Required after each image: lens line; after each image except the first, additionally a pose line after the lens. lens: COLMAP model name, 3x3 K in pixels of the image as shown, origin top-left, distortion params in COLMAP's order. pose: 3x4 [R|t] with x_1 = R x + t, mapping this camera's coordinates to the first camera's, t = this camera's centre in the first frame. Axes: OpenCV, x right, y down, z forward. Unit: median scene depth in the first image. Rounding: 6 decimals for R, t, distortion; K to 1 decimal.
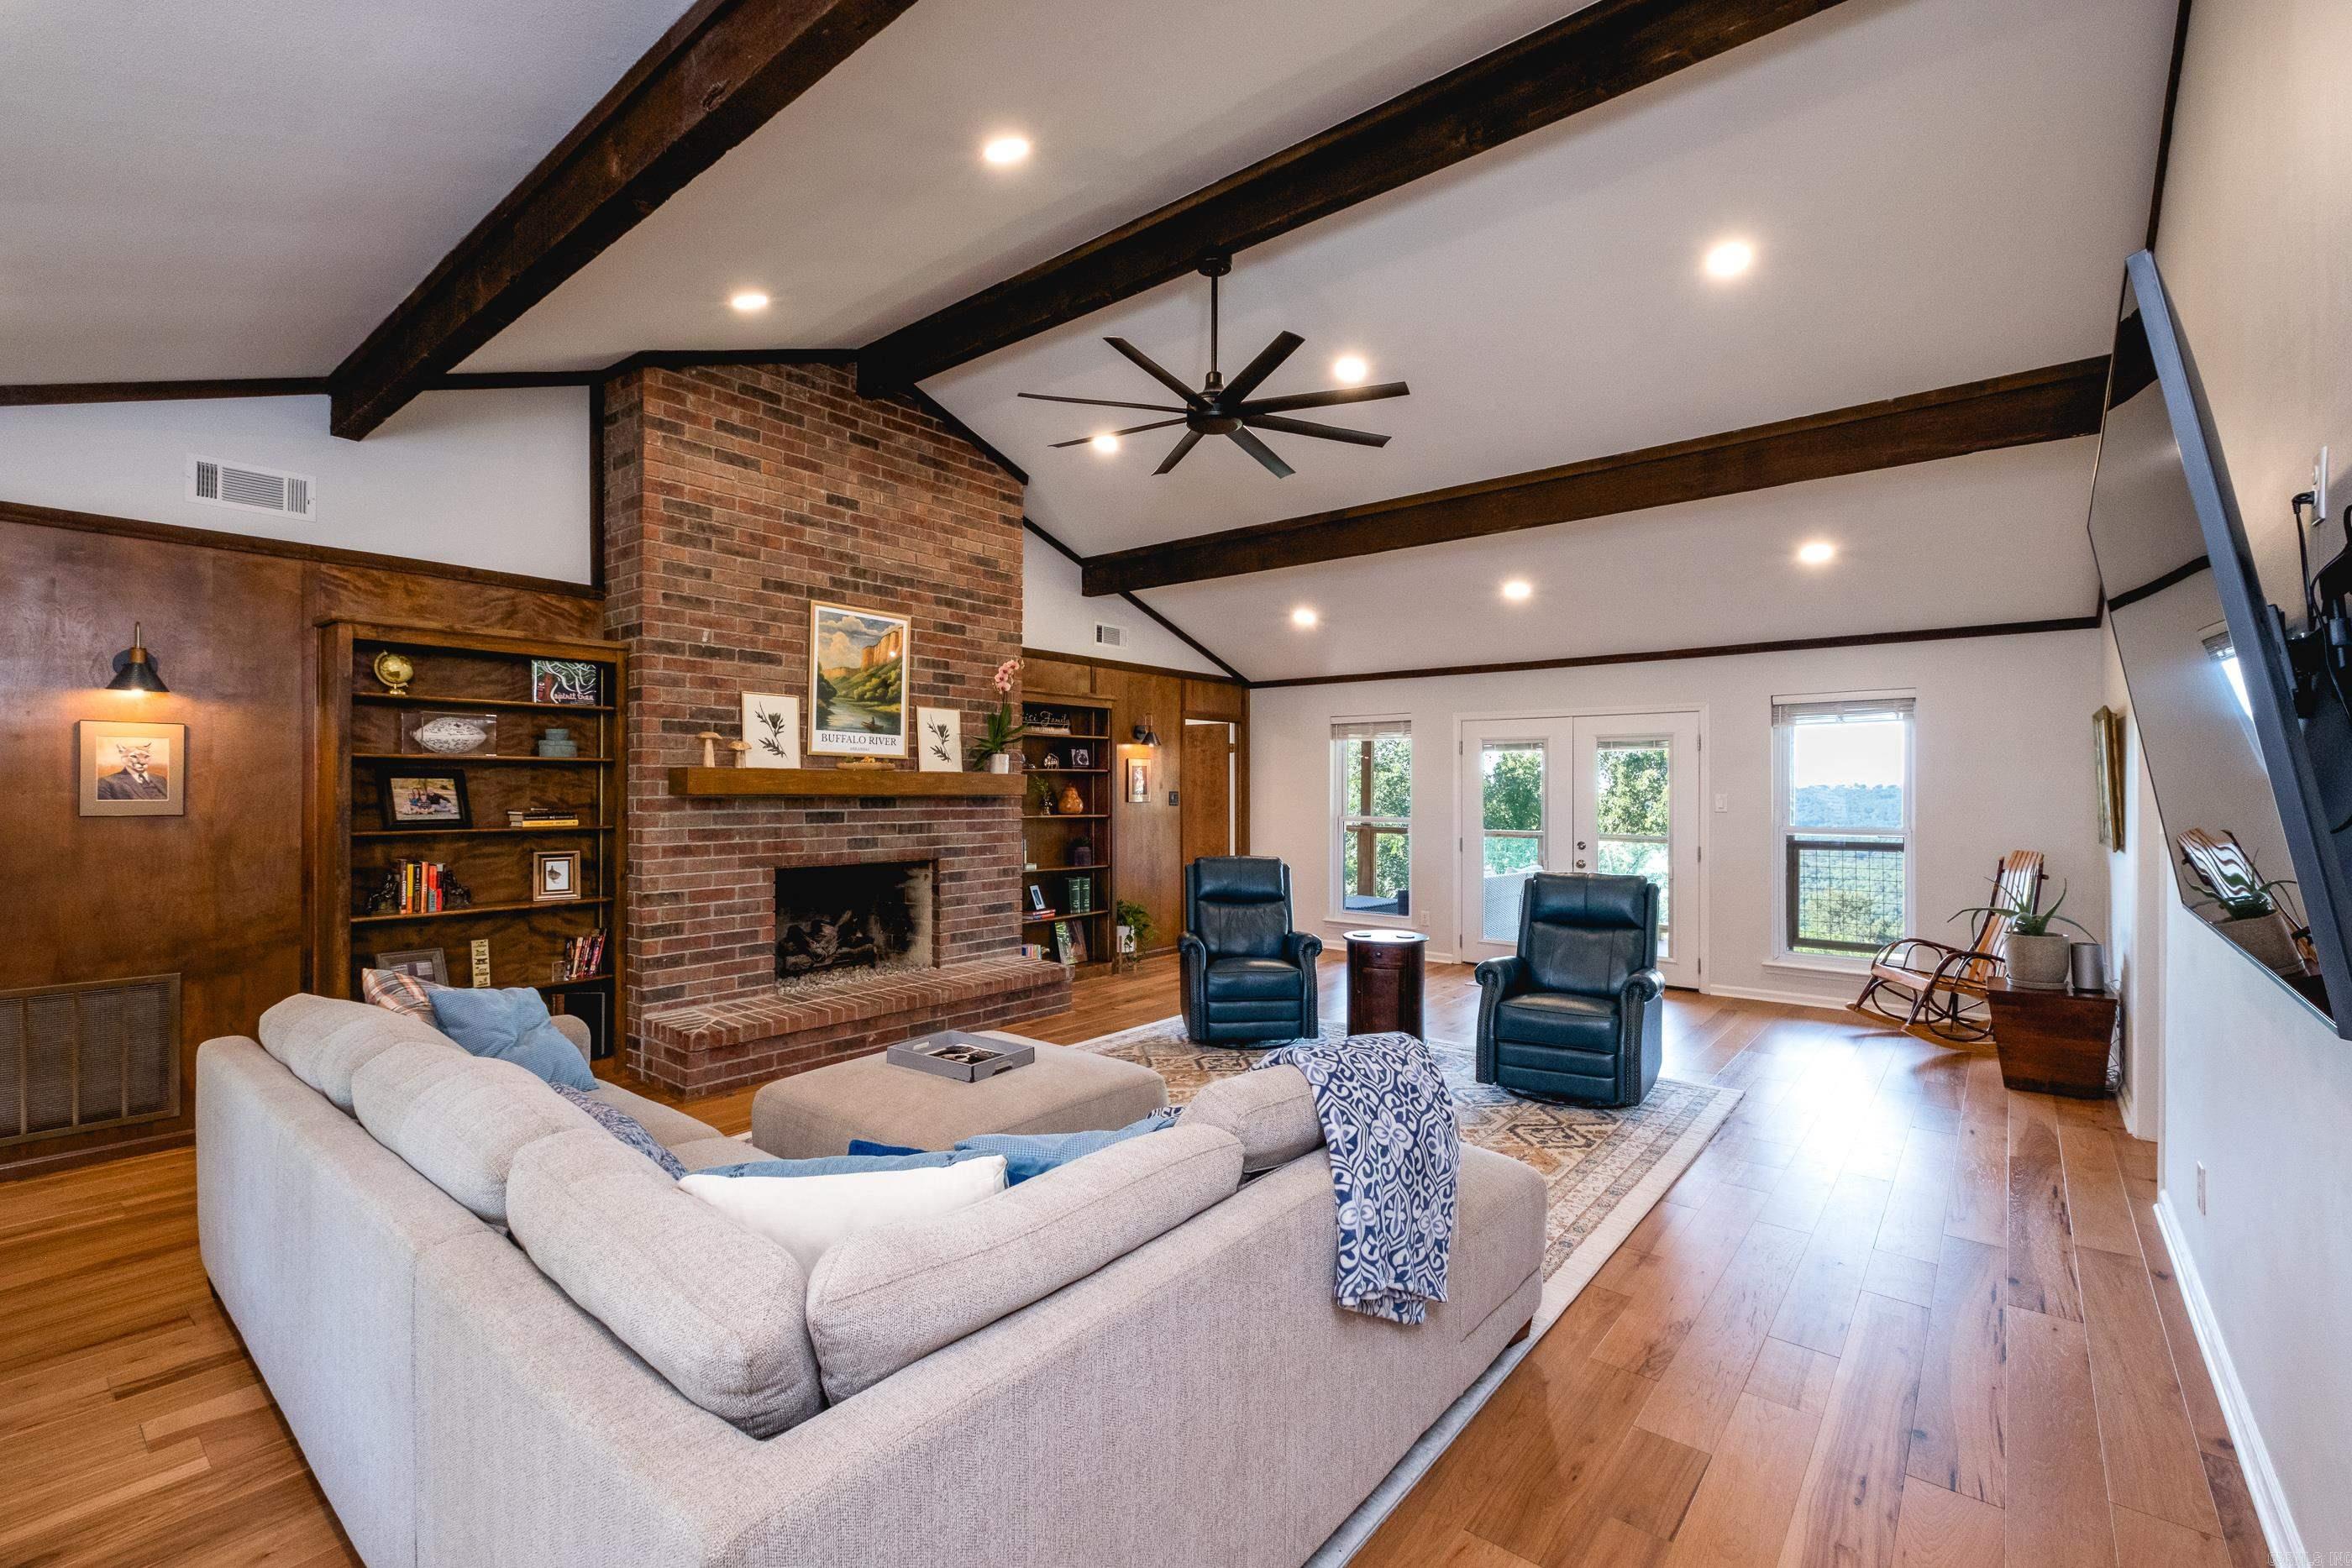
lens RADIAL K [[1011.6, 0, 1174.8], [0, 1011.6, 773.5], [0, 0, 1]] dist [0.000670, -0.000130]
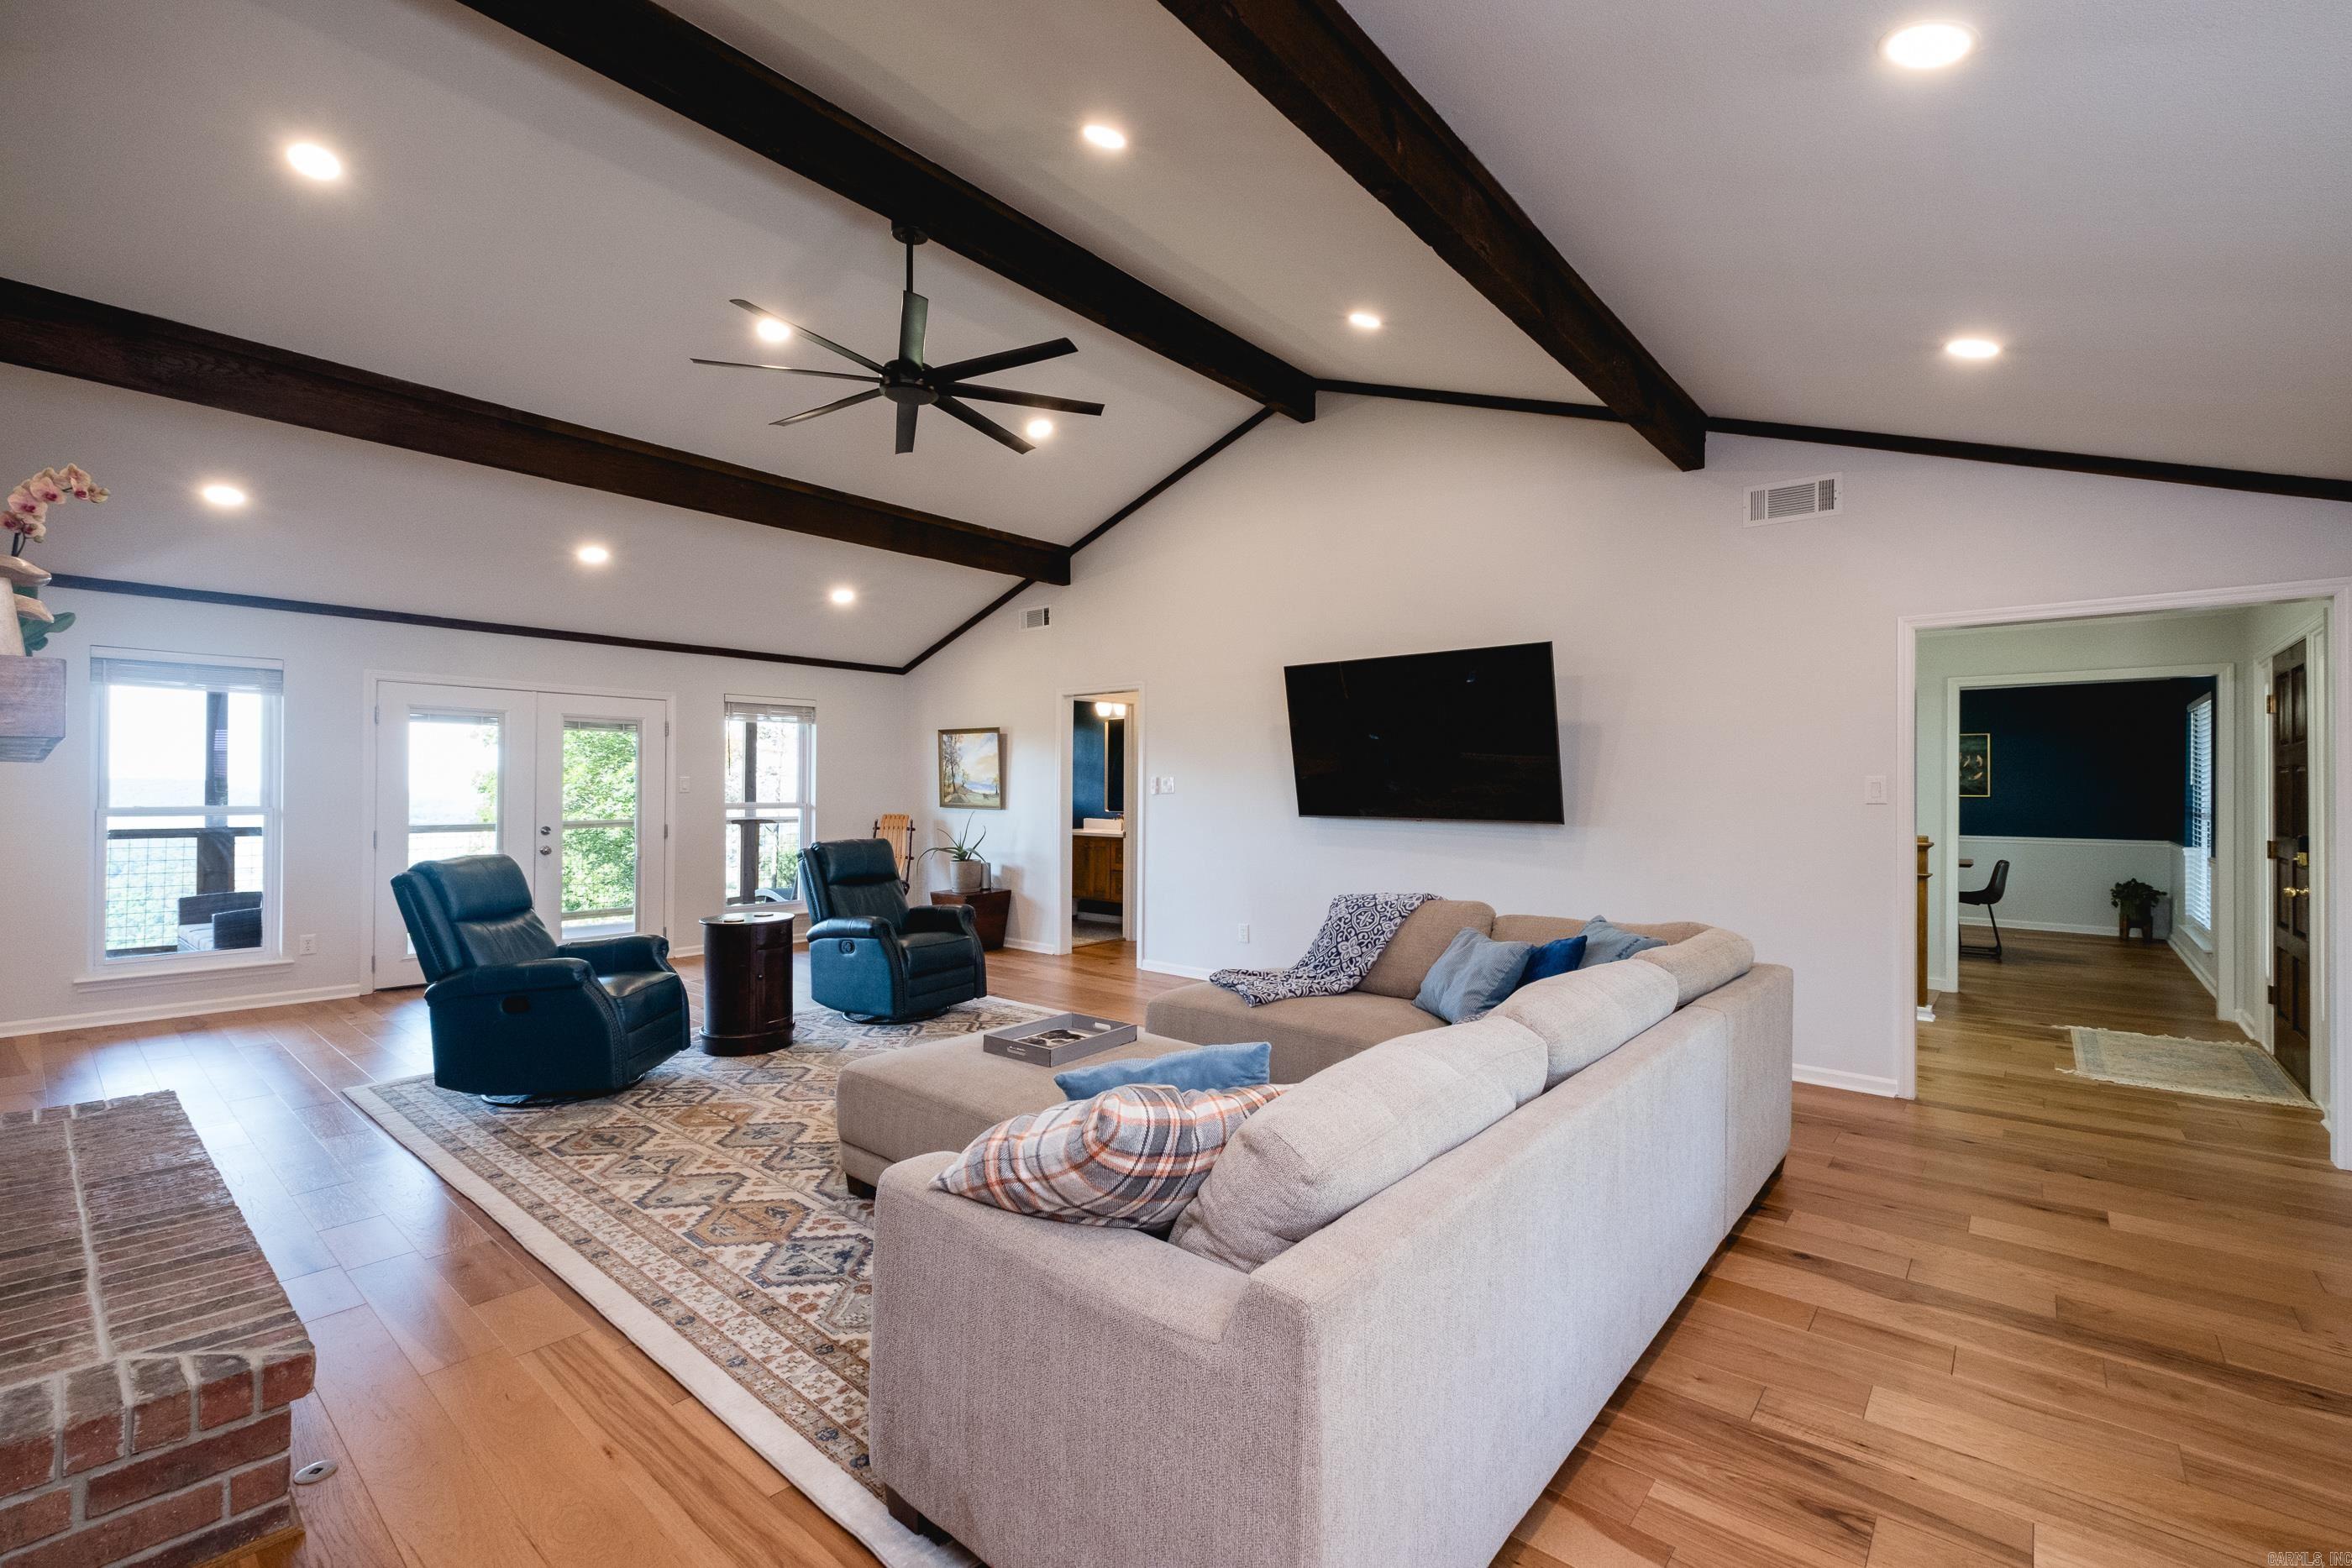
lens RADIAL K [[1024.0, 0, 1186.0], [0, 1024.0, 784.9], [0, 0, 1]] dist [-0.001128, -0.000882]
pose [[0.014049, -0.002371, 0.999899, -0.743149], [-0.019614, 0.999804, 0.002647, 0.020406], [-0.999709, -0.019649, 0.013999, 0.550078]]
